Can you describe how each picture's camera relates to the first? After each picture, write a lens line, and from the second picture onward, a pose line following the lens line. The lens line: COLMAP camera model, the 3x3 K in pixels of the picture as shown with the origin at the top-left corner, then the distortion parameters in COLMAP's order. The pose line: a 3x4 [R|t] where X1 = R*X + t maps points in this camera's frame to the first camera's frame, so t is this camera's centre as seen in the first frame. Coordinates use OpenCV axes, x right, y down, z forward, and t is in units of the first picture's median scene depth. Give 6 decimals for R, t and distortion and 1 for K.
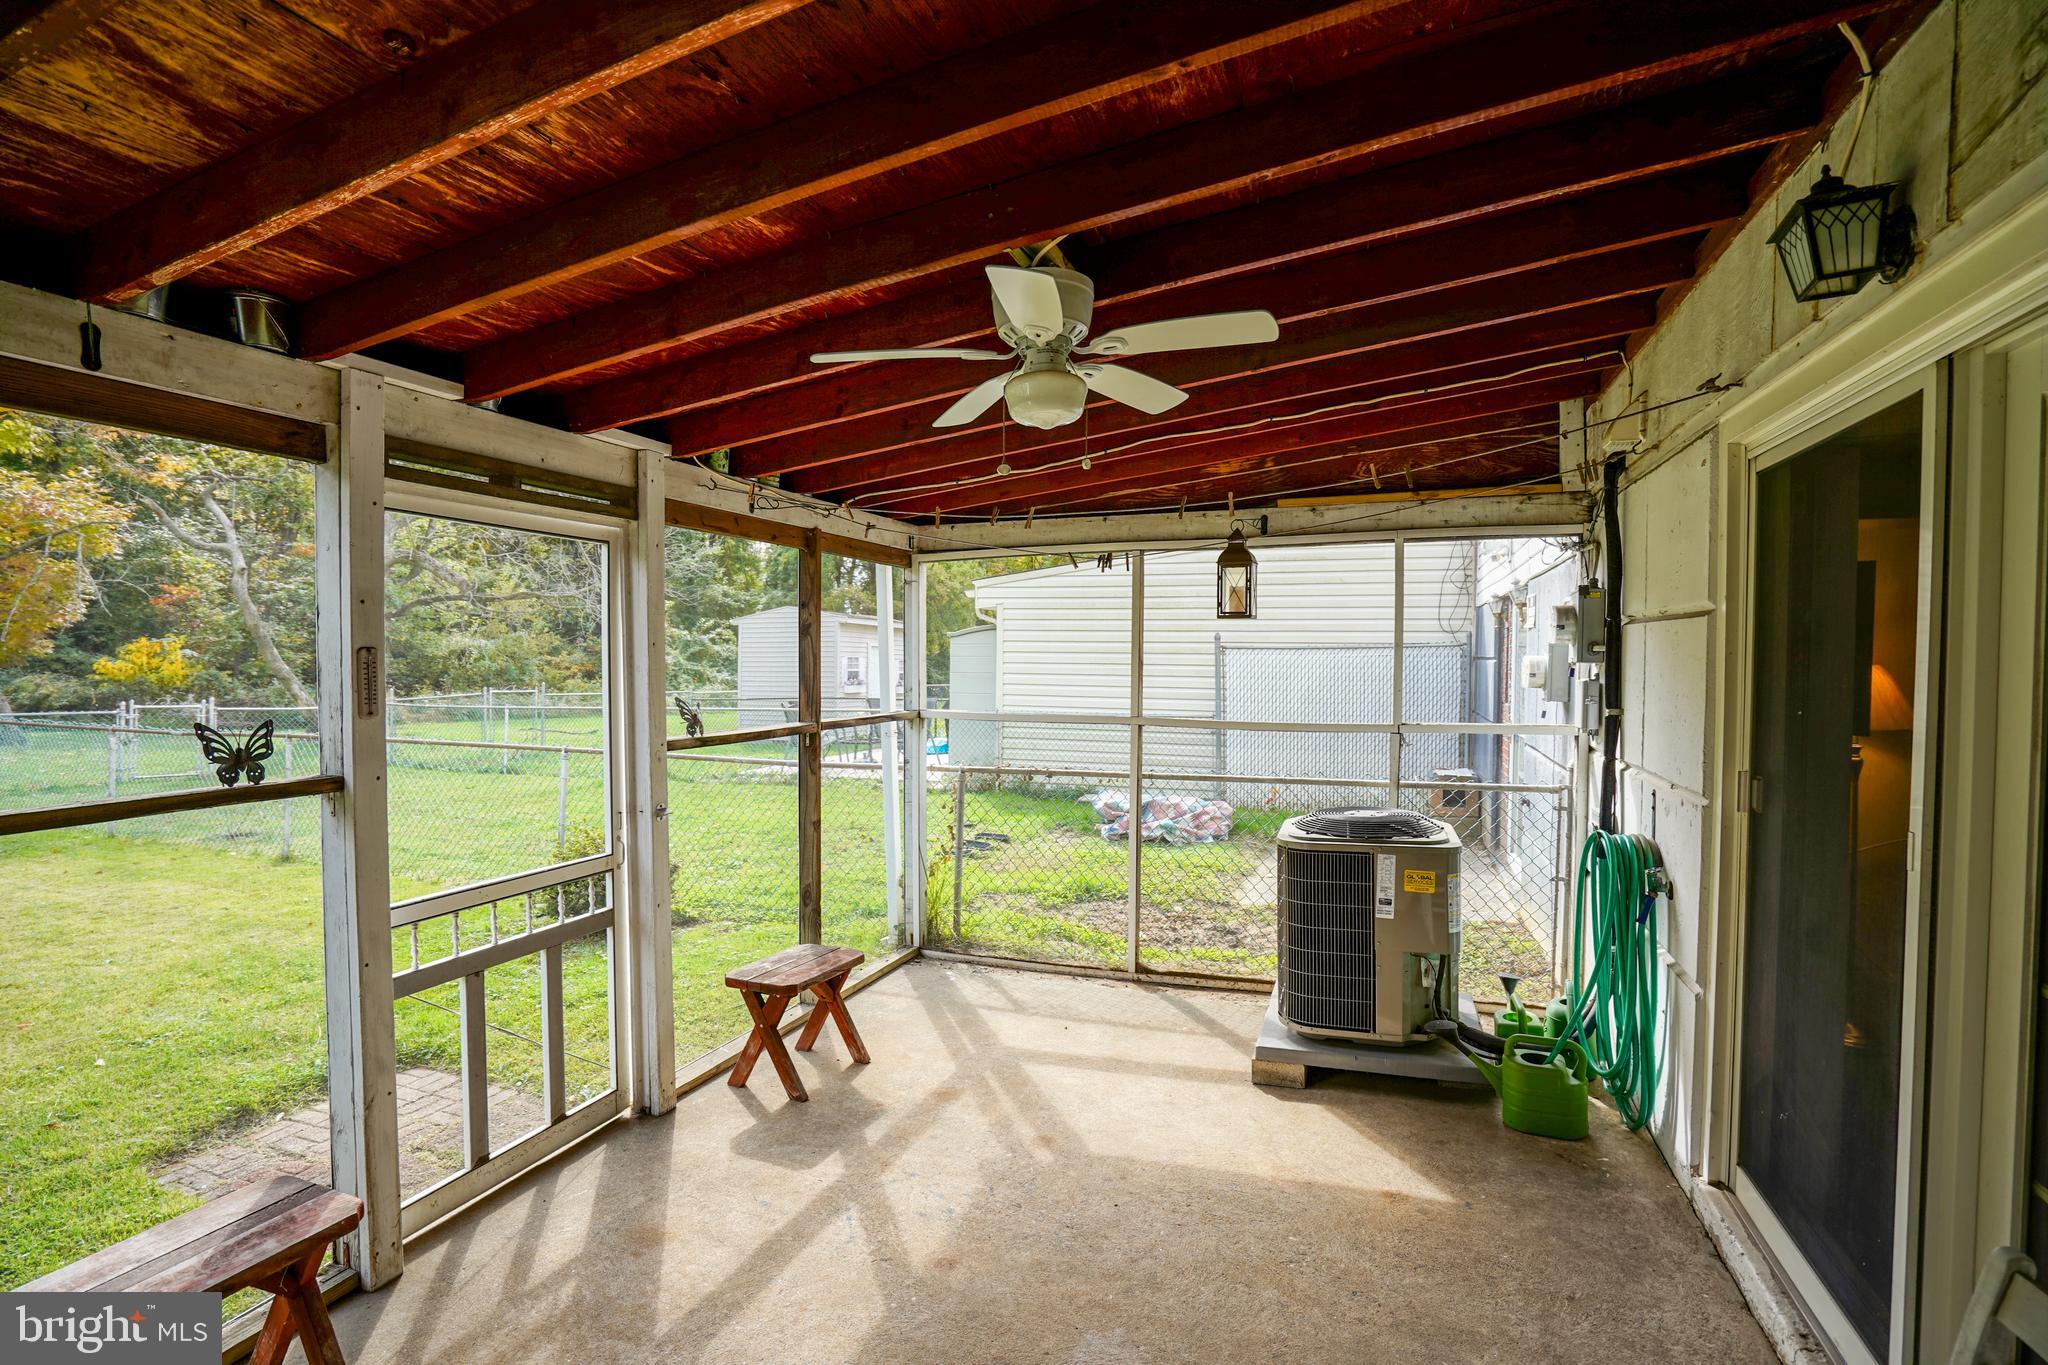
lens RADIAL K [[971.5, 0, 1027.8], [0, 971.5, 680.1], [0, 0, 1]] dist [-0.065124, 0.031305]
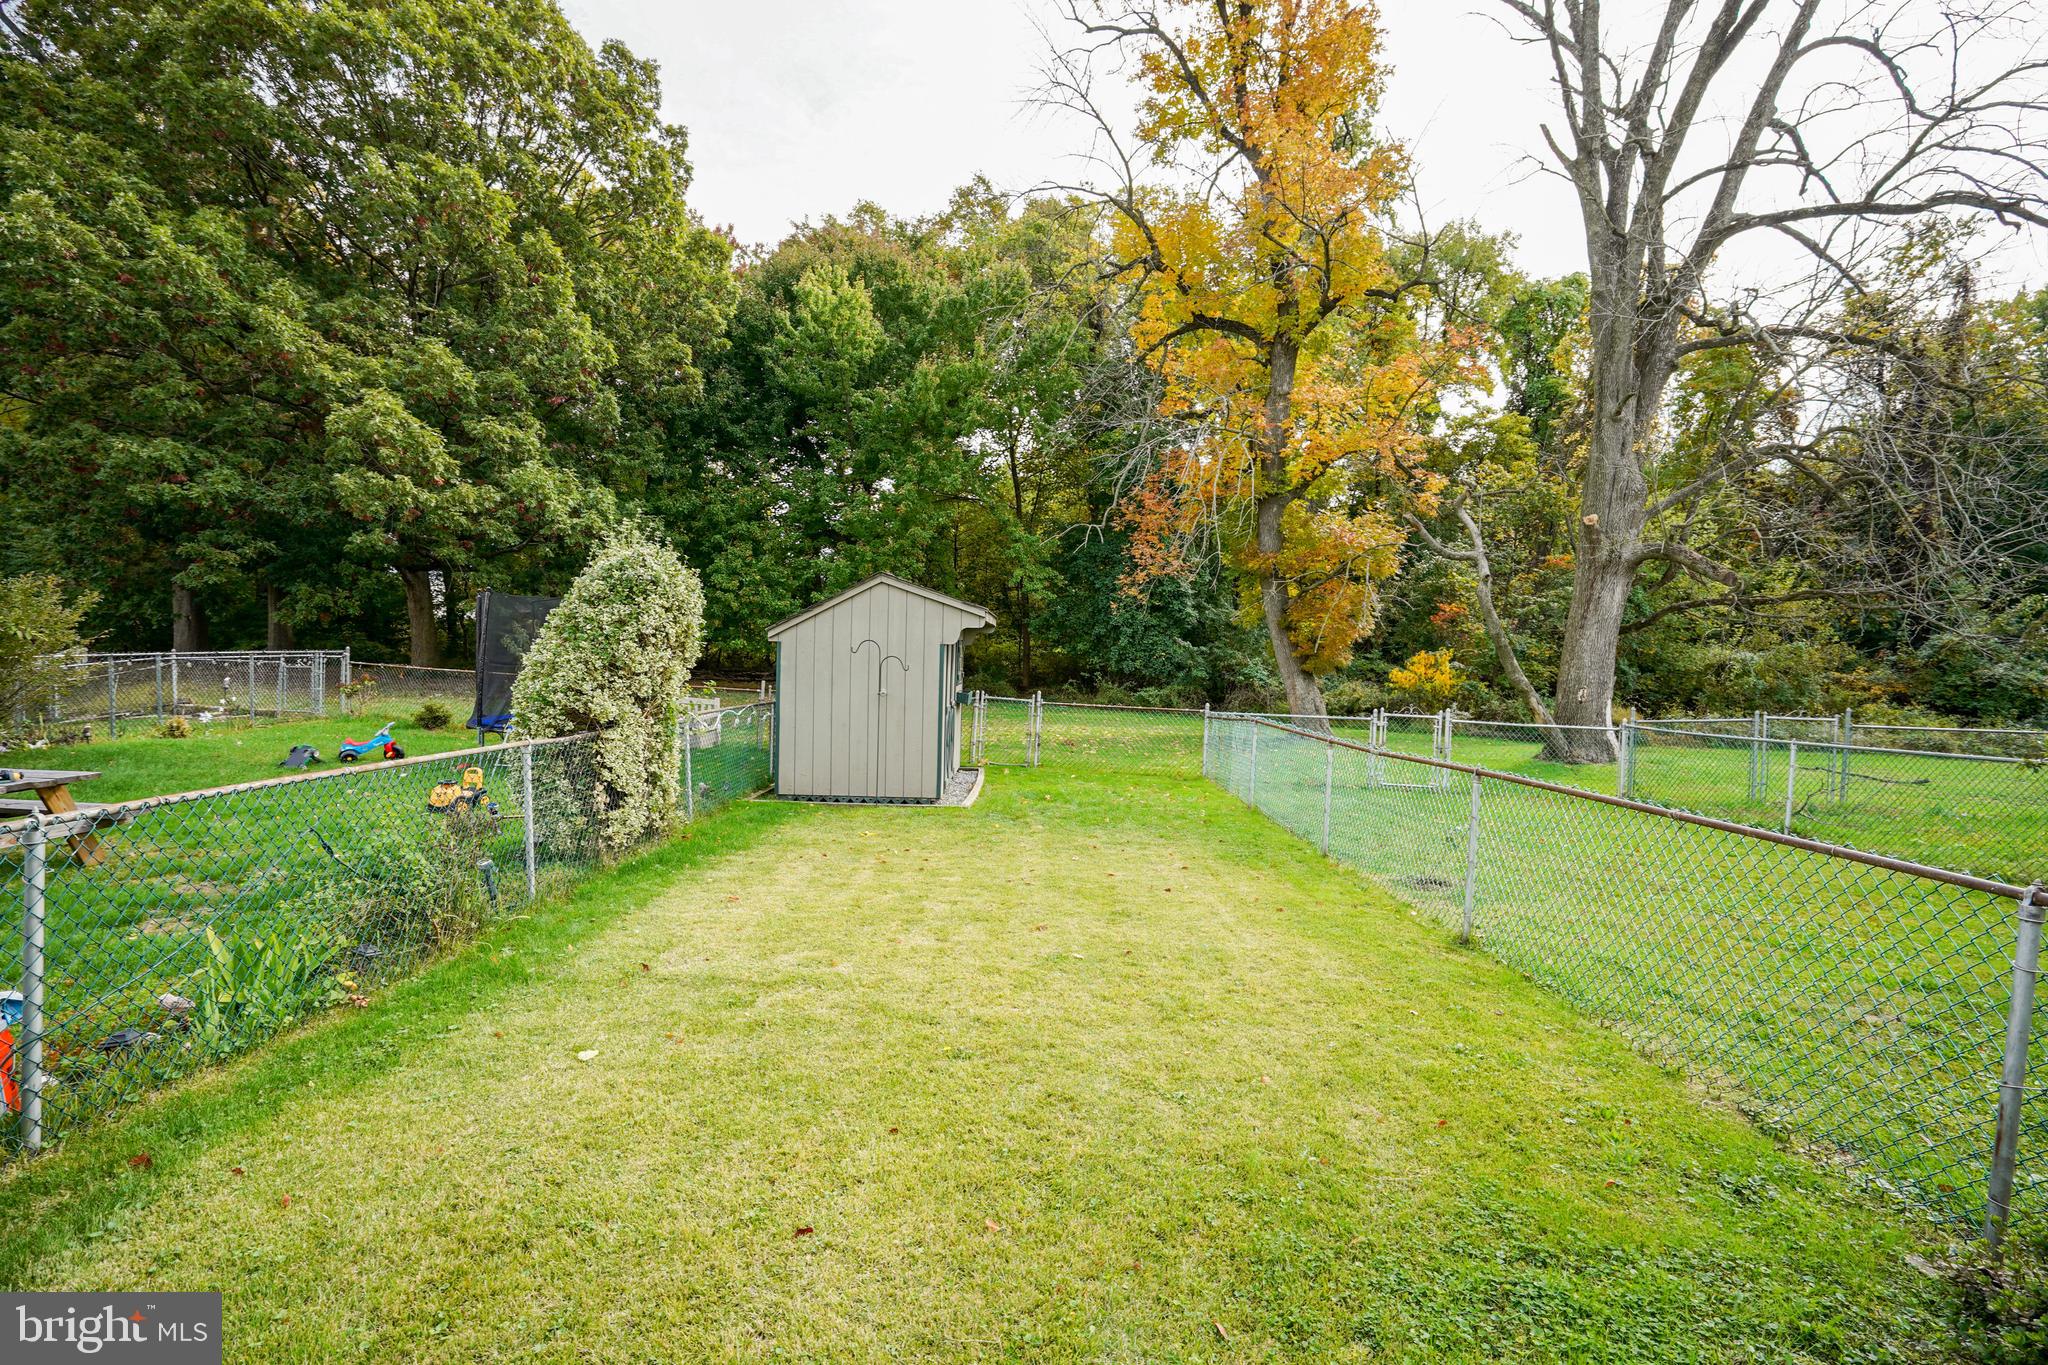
lens RADIAL K [[971.5, 0, 1027.8], [0, 971.5, 680.1], [0, 0, 1]] dist [-0.065124, 0.031305]
pose [[0.394860, 0.020006, -0.918524, -0.064592], [-0.035032, 0.999364, 0.006707, -0.001189], [0.918073, 0.029529, 0.395309, 0.102592]]
